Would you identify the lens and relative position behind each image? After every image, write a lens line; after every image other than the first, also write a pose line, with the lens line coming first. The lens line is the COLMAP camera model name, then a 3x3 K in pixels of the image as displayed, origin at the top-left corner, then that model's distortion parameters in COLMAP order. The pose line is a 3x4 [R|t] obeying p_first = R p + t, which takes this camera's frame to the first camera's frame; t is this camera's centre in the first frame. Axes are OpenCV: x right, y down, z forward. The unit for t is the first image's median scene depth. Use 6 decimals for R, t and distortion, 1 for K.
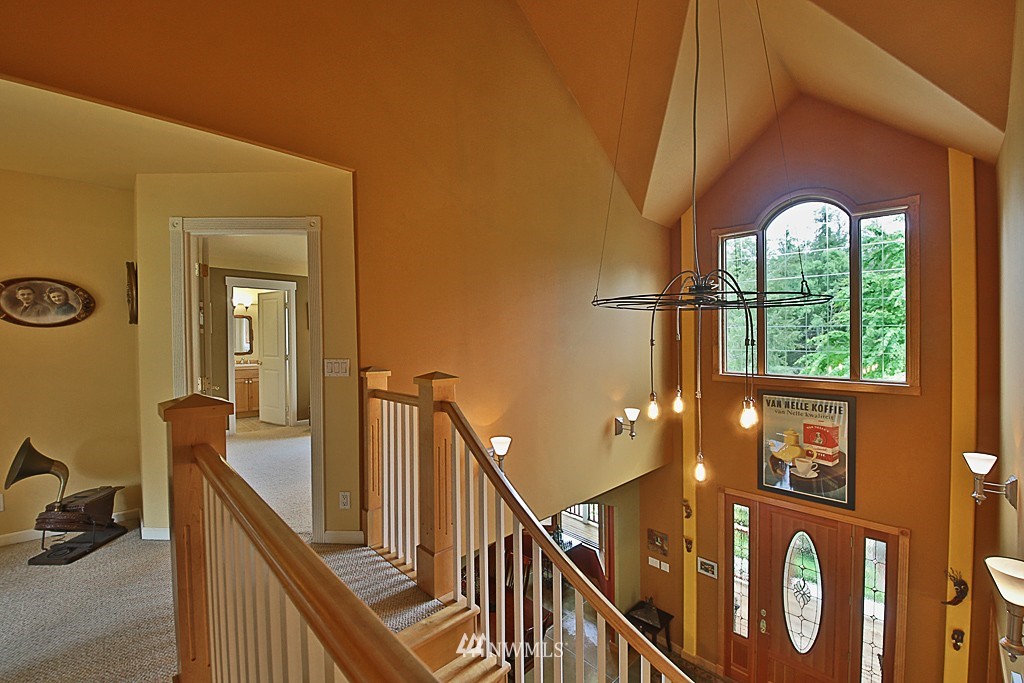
lens RADIAL K [[433.6, 0, 512.0], [0, 433.6, 341.5], [0, 0, 1]] dist [-0.011936, -0.009117]
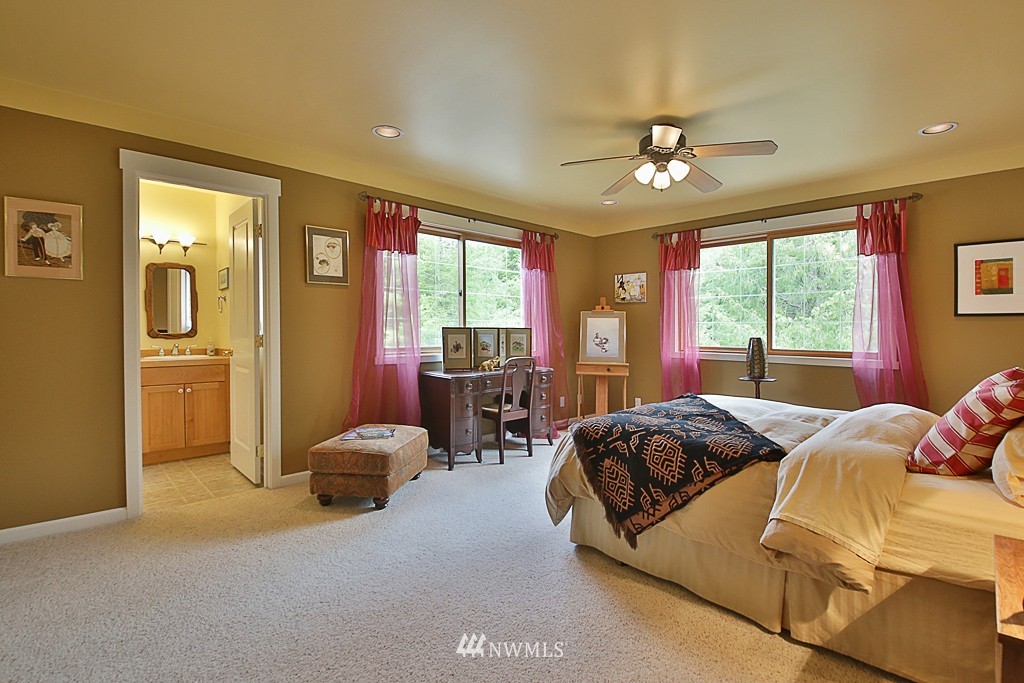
lens RADIAL K [[490.3, 0, 512.0], [0, 490.3, 341.5], [0, 0, 1]] dist [0.000229, 0.000001]
pose [[0.999838, 0.014110, -0.011195, -0.208062], [-0.013964, 0.999818, 0.013009, 0.021405], [0.011377, -0.012850, 0.999853, 0.403606]]
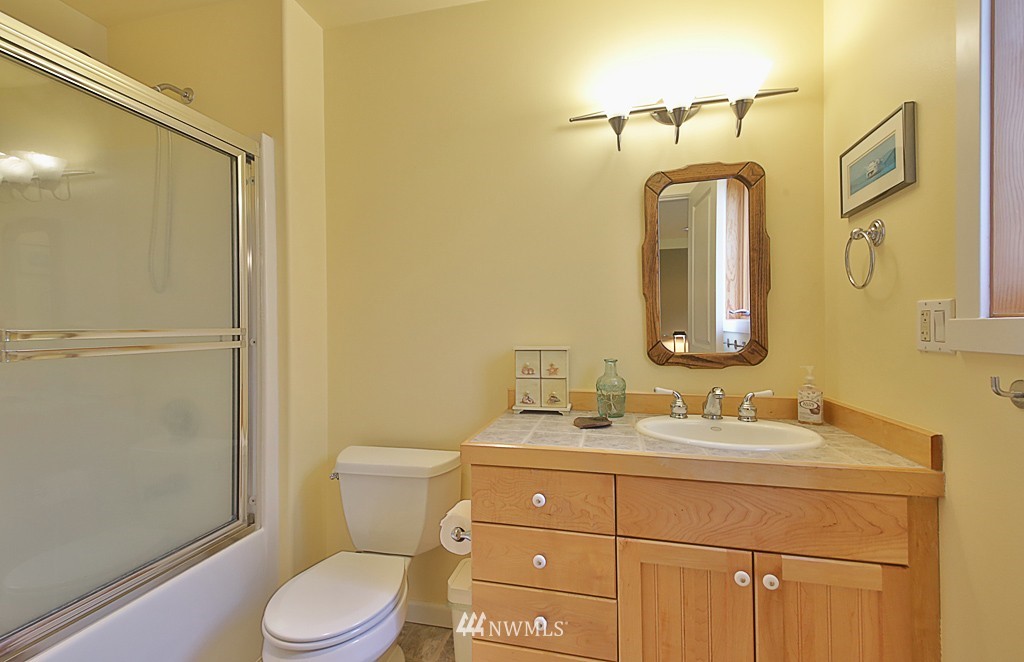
lens RADIAL K [[429.5, 0, 512.0], [0, 429.5, 331.0], [0, 0, 1]] dist [-0.000177, -0.000035]
pose [[0.541682, 0.009265, -0.840533, -0.511710], [-0.006561, 0.999955, 0.006794, 0.014026], [0.840558, 0.001834, 0.541718, 0.816644]]
